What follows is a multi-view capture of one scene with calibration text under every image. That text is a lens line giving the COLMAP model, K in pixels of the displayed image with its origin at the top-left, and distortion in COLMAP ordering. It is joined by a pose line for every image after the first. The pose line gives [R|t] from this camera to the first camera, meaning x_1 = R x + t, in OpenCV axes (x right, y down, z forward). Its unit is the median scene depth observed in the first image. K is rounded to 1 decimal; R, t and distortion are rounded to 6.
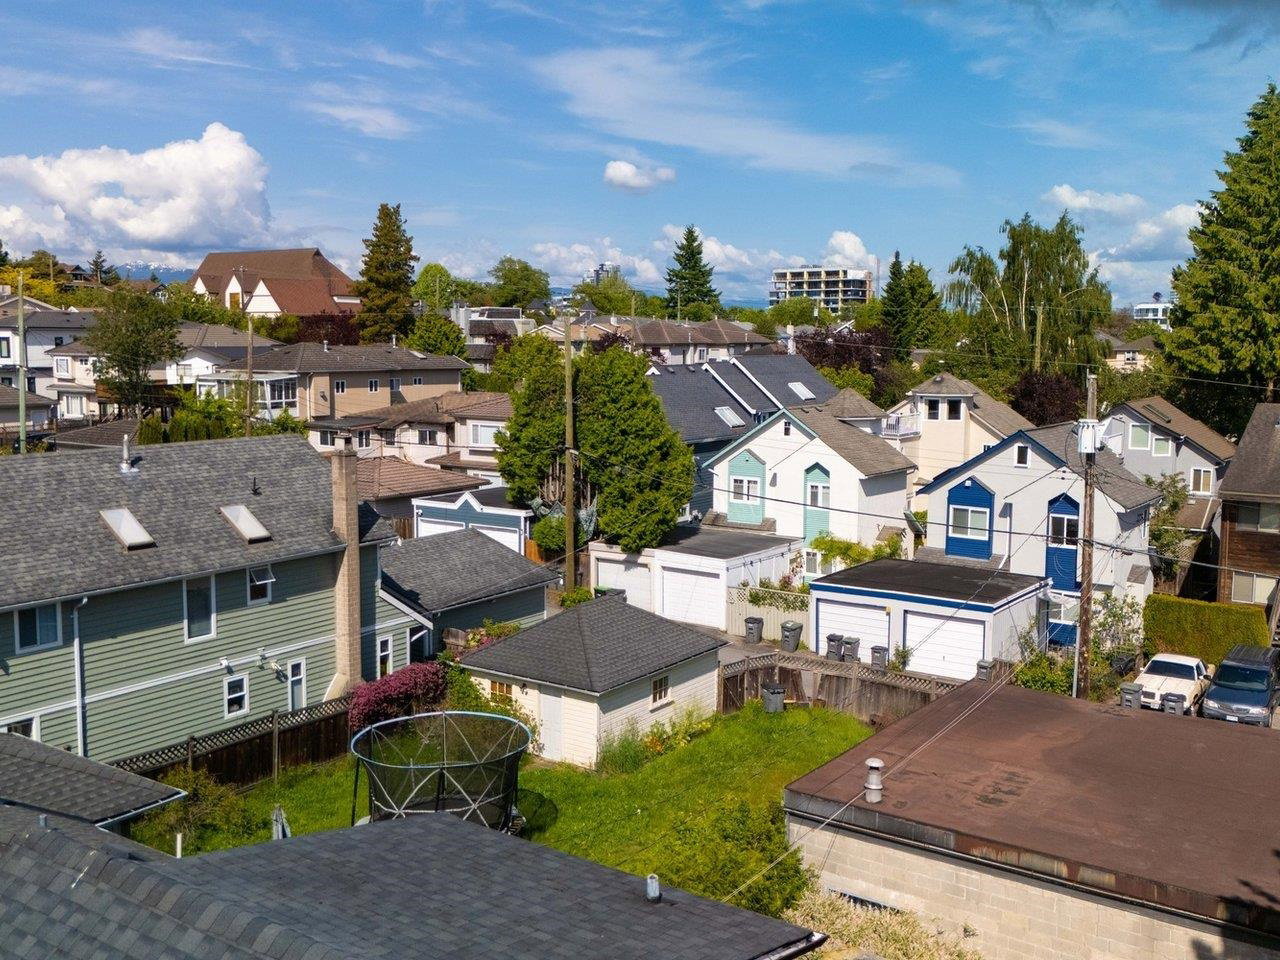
lens RADIAL K [[1225.2, 0, 640.0], [0, 1225.2, 480.0], [0, 0, 1]] dist [0.069749, -0.147097]
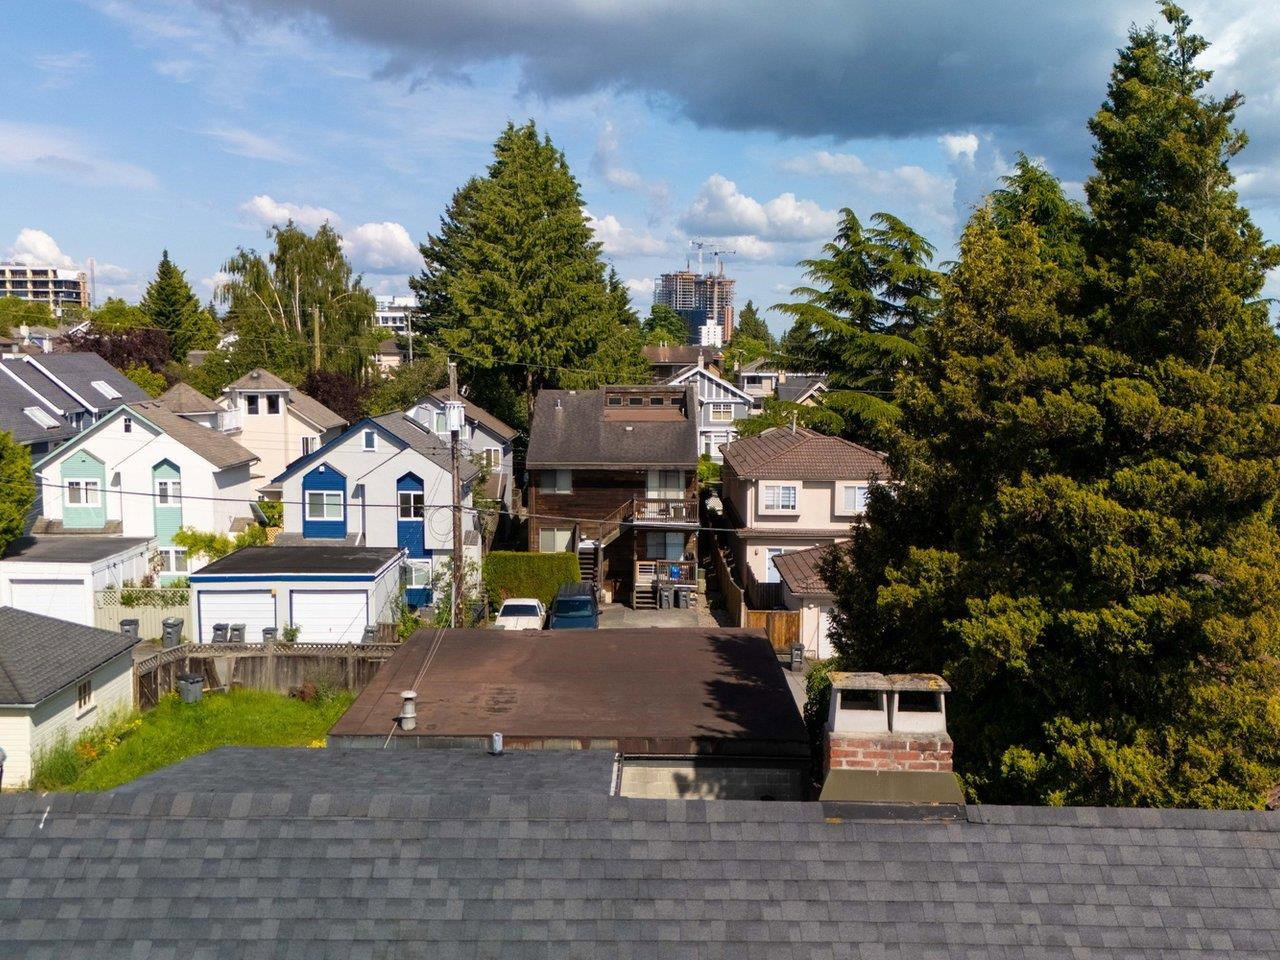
lens RADIAL K [[1225.2, 0, 640.0], [0, 1225.2, 480.0], [0, 0, 1]] dist [0.069749, -0.147097]
pose [[0.804292, -0.065851, 0.590574, -0.134073], [0.070266, 0.997408, 0.015521, 0.014335], [-0.590065, 0.029014, 0.806834, -0.020509]]
